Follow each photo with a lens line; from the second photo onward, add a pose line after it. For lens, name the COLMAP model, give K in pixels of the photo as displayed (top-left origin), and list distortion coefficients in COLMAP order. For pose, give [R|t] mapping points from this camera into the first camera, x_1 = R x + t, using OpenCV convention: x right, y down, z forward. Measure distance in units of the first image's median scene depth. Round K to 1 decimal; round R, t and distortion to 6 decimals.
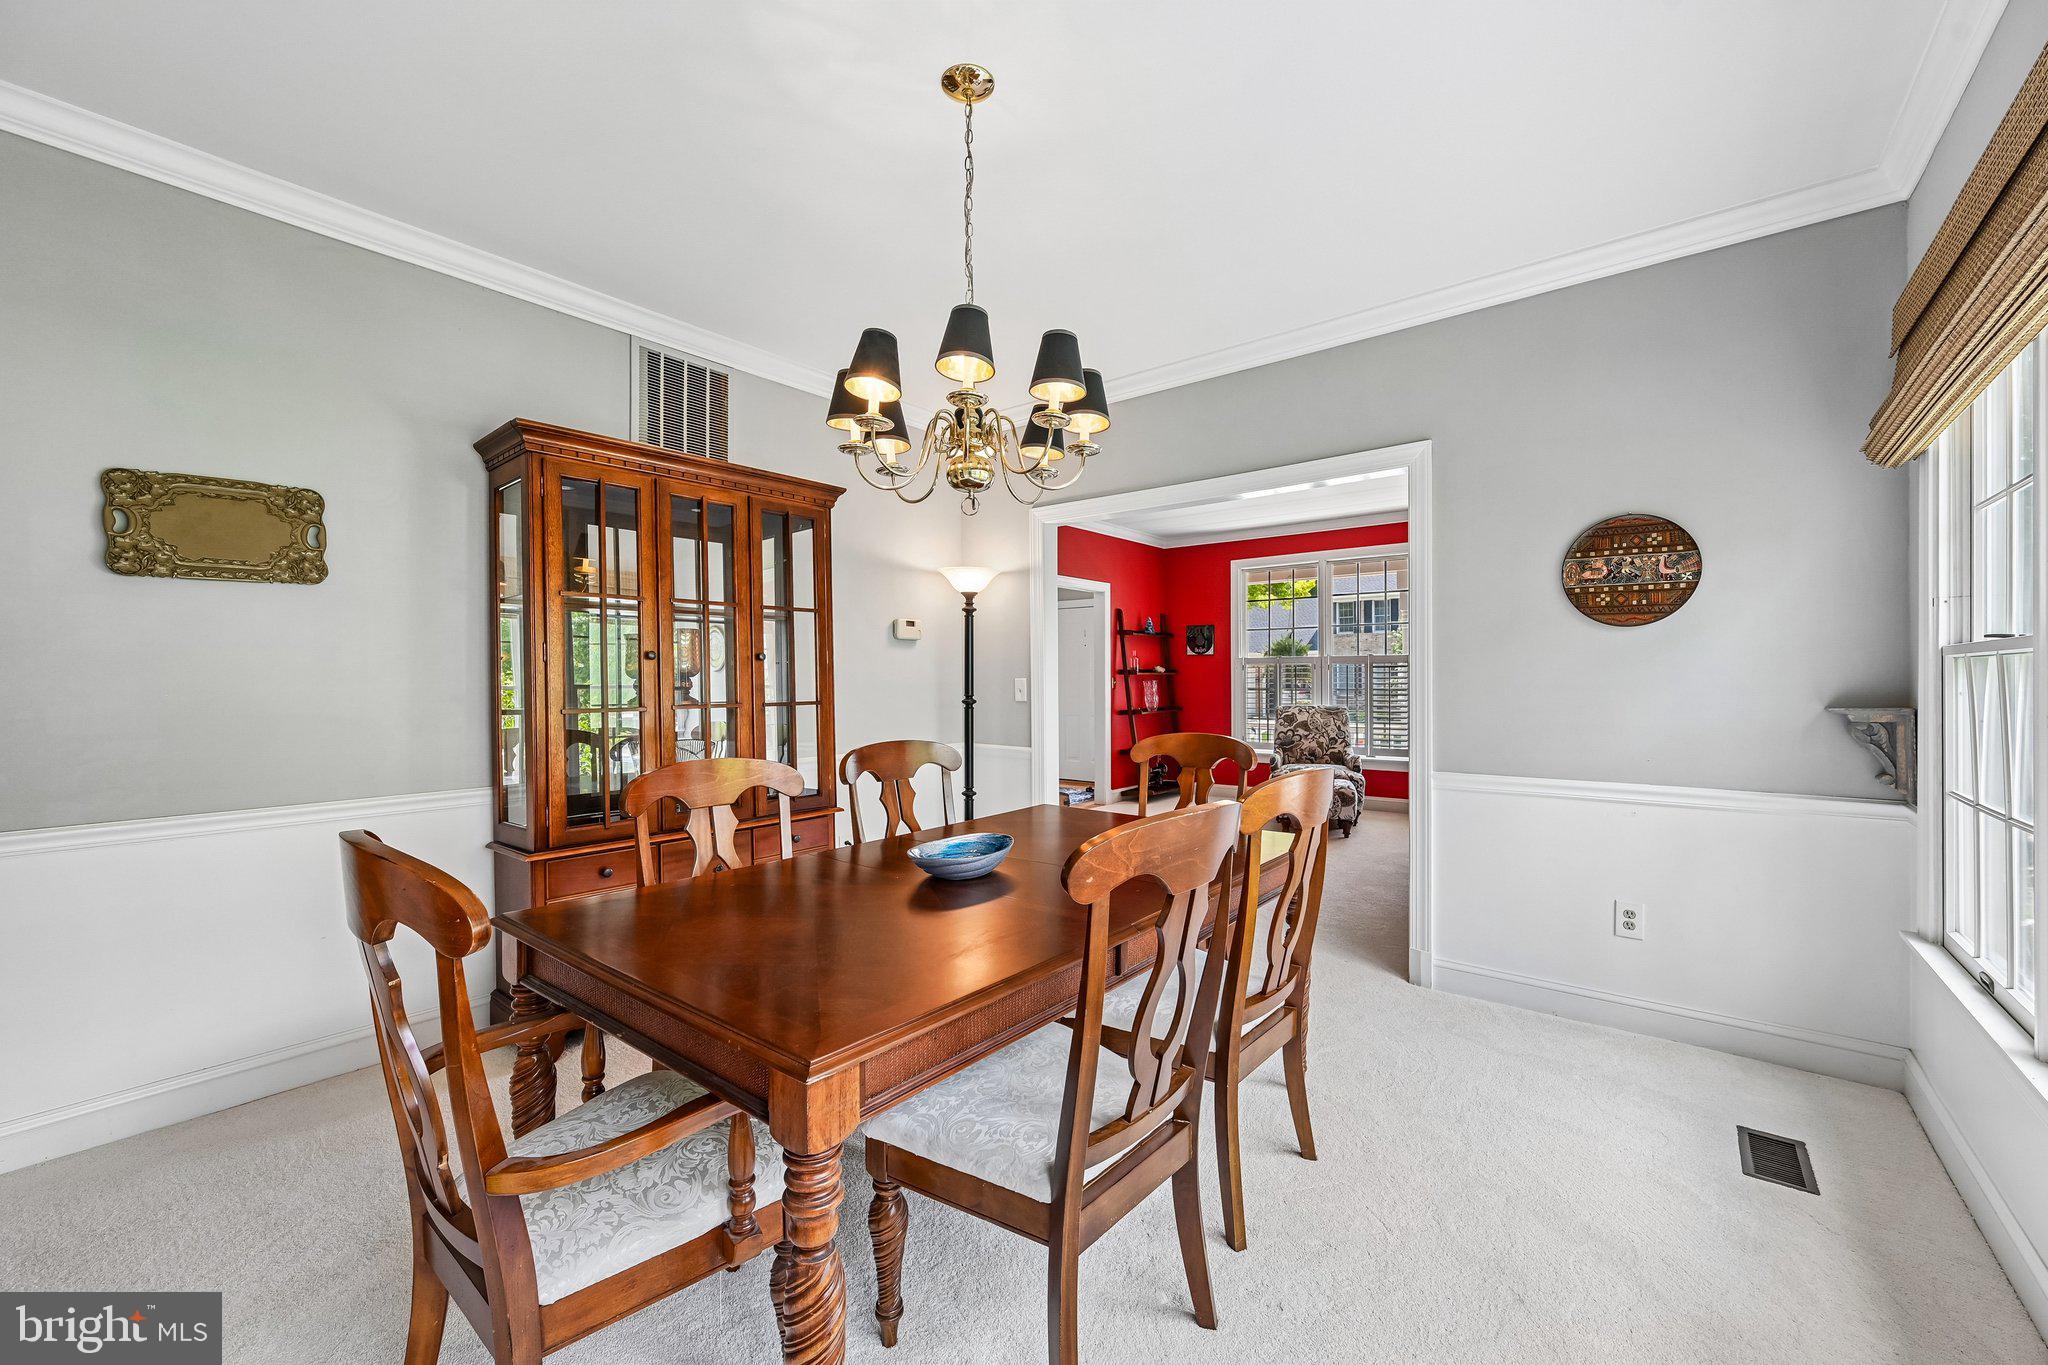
lens RADIAL K [[812.8, 0, 1026.1], [0, 812.8, 680.4], [0, 0, 1]] dist [-0.000688, 0.000240]
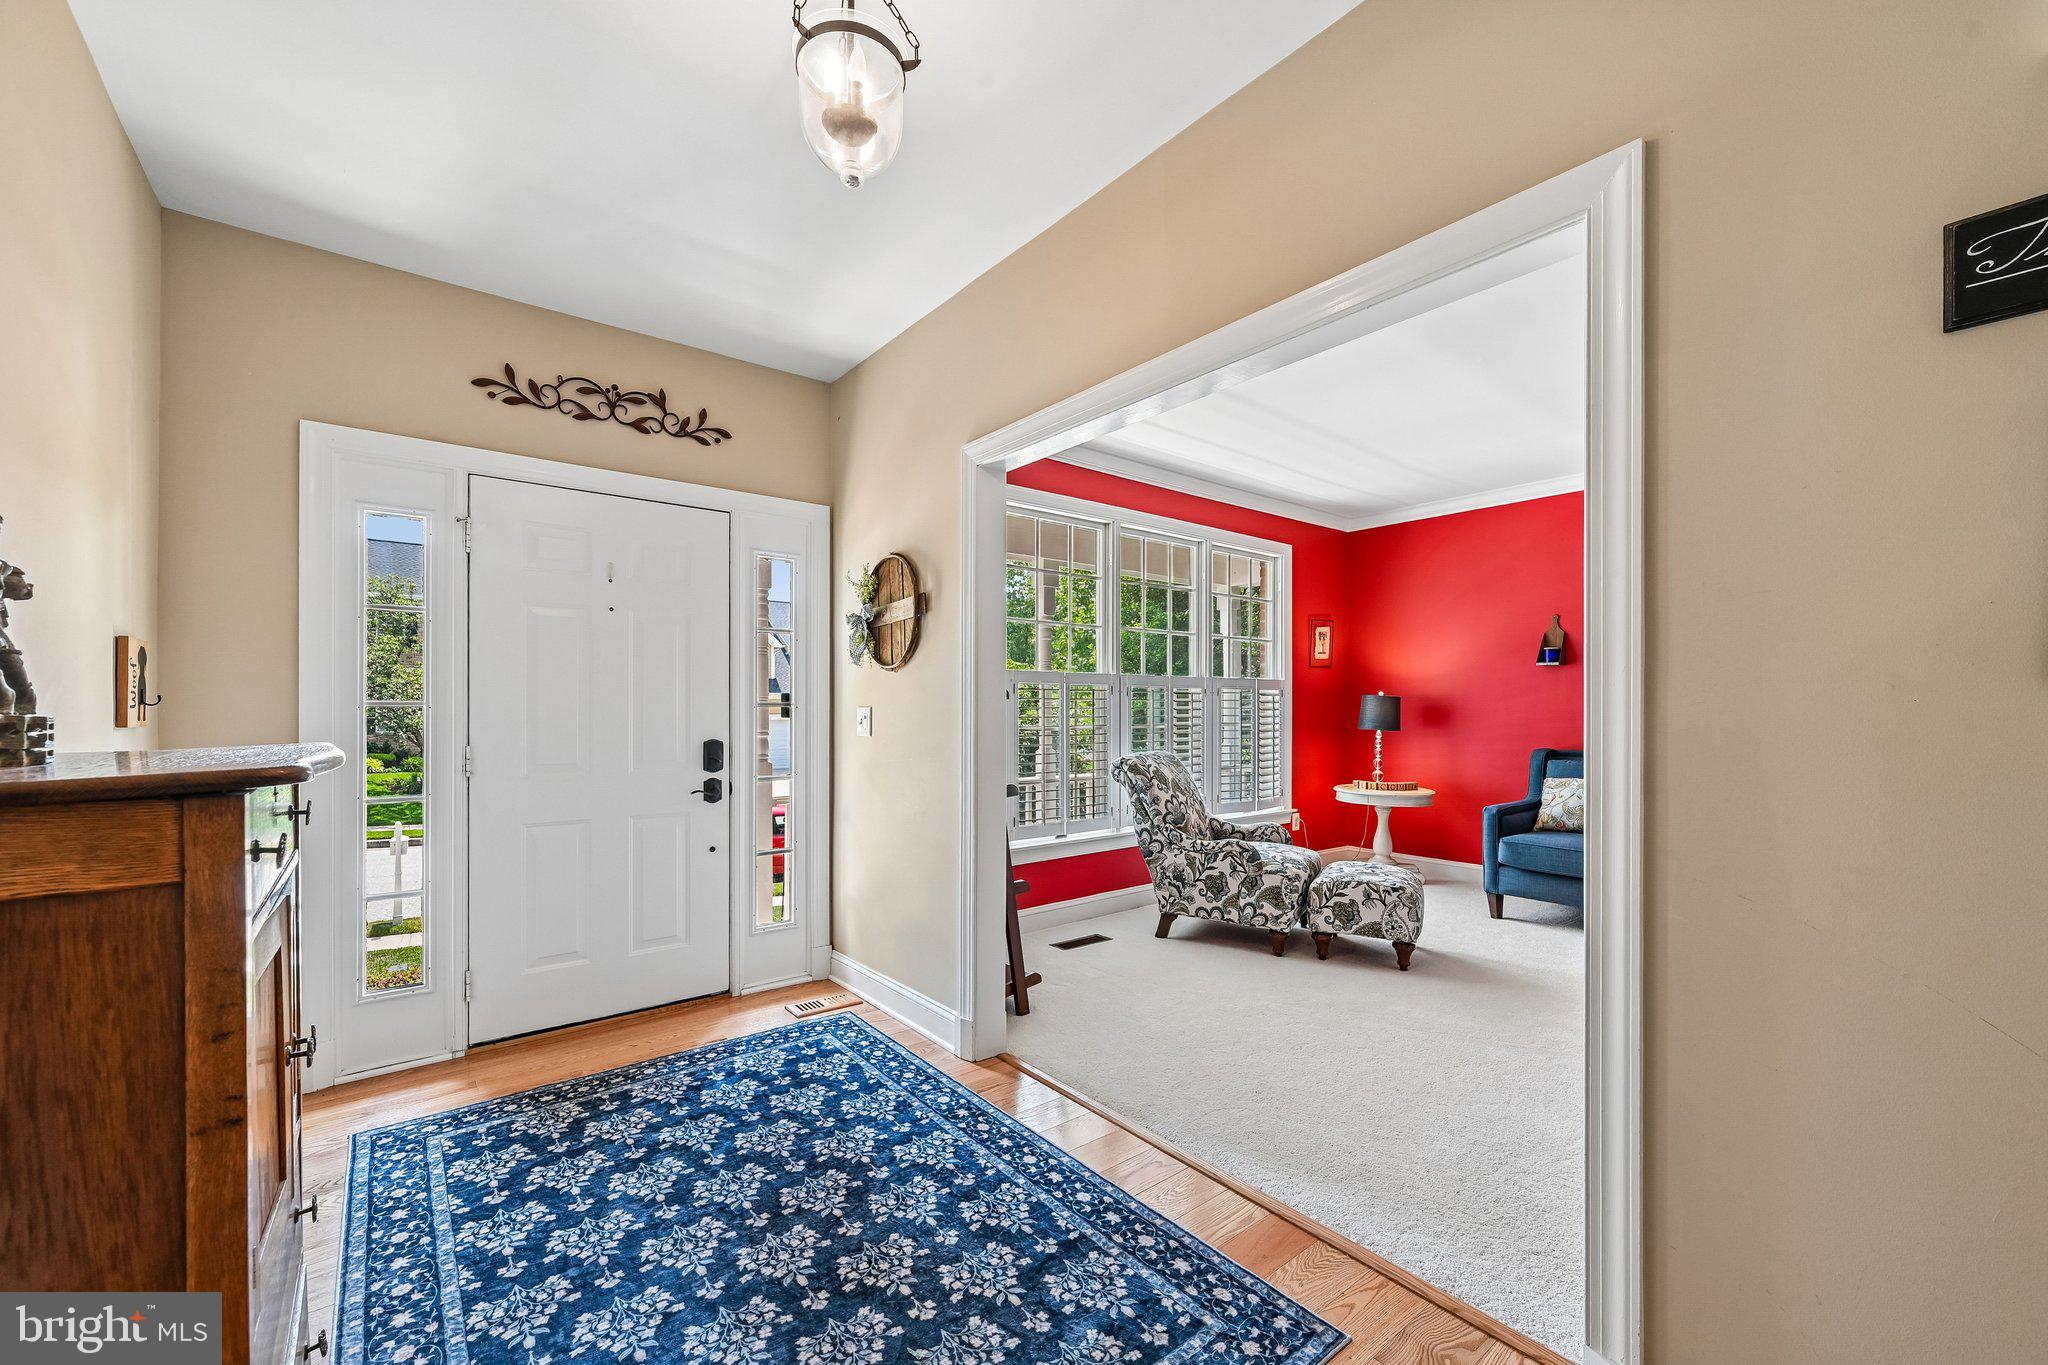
lens RADIAL K [[806.1, 0, 1034.0], [0, 806.1, 708.4], [0, 0, 1]] dist [-0.000080, -0.000031]
pose [[0.213485, 0.002772, 0.976942, -0.250857], [-0.001694, 0.999996, -0.002468, -0.001524], [-0.976945, -0.001128, 0.213488, 0.888912]]
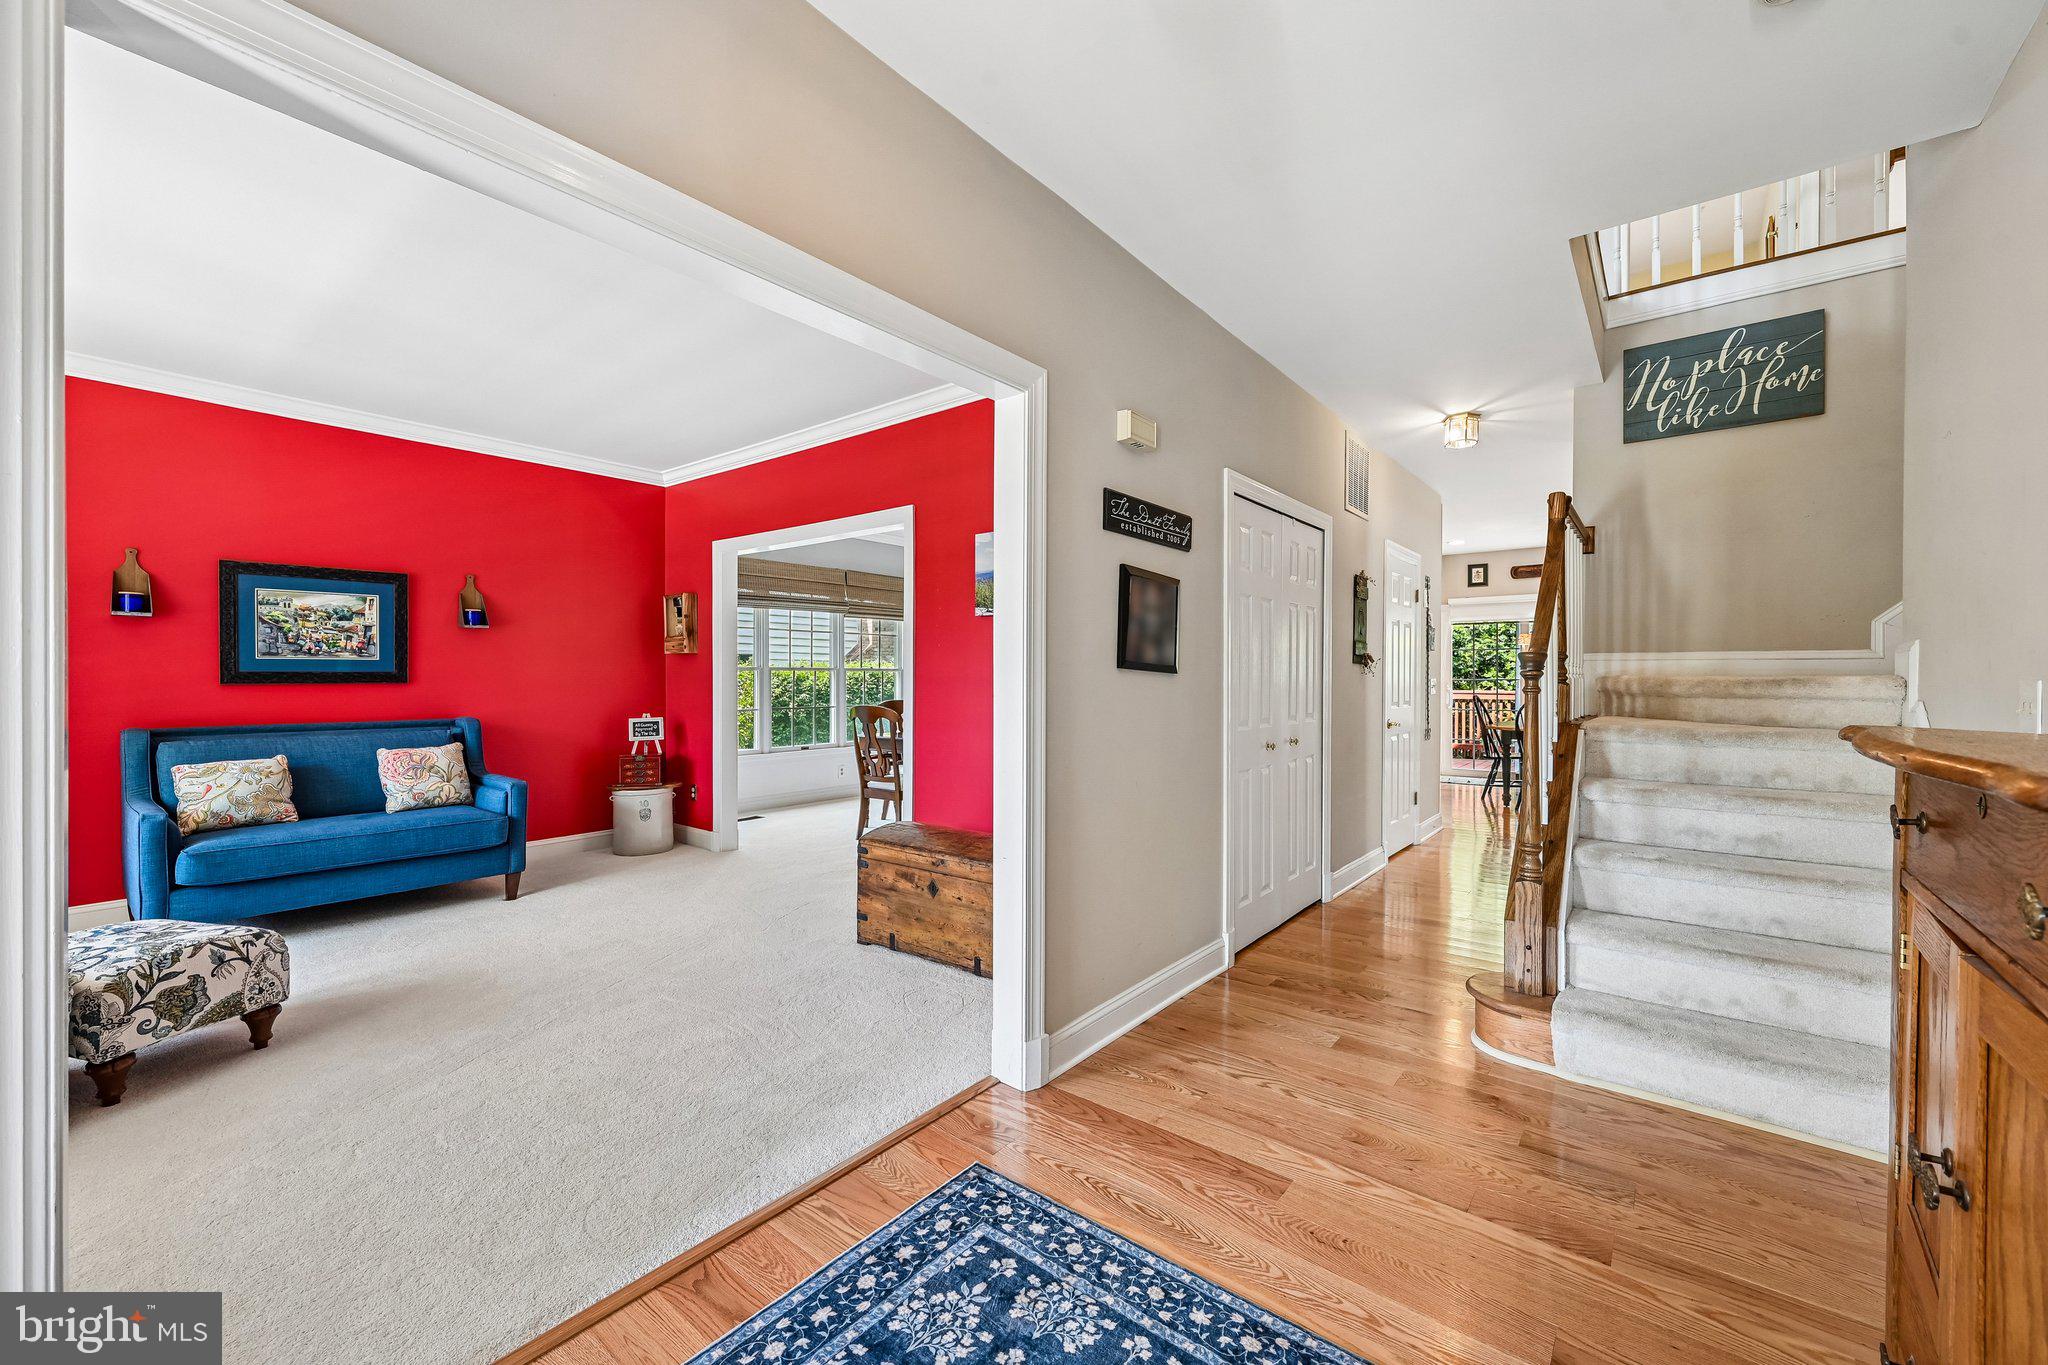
lens RADIAL K [[812.8, 0, 1026.1], [0, 812.8, 680.4], [0, 0, 1]] dist [-0.000688, 0.000240]
pose [[-0.999998, 0.000437, -0.002145, -0.059793], [0.000430, 0.999995, 0.003276, -0.001517], [0.002146, 0.003275, -0.999992, 1.108172]]
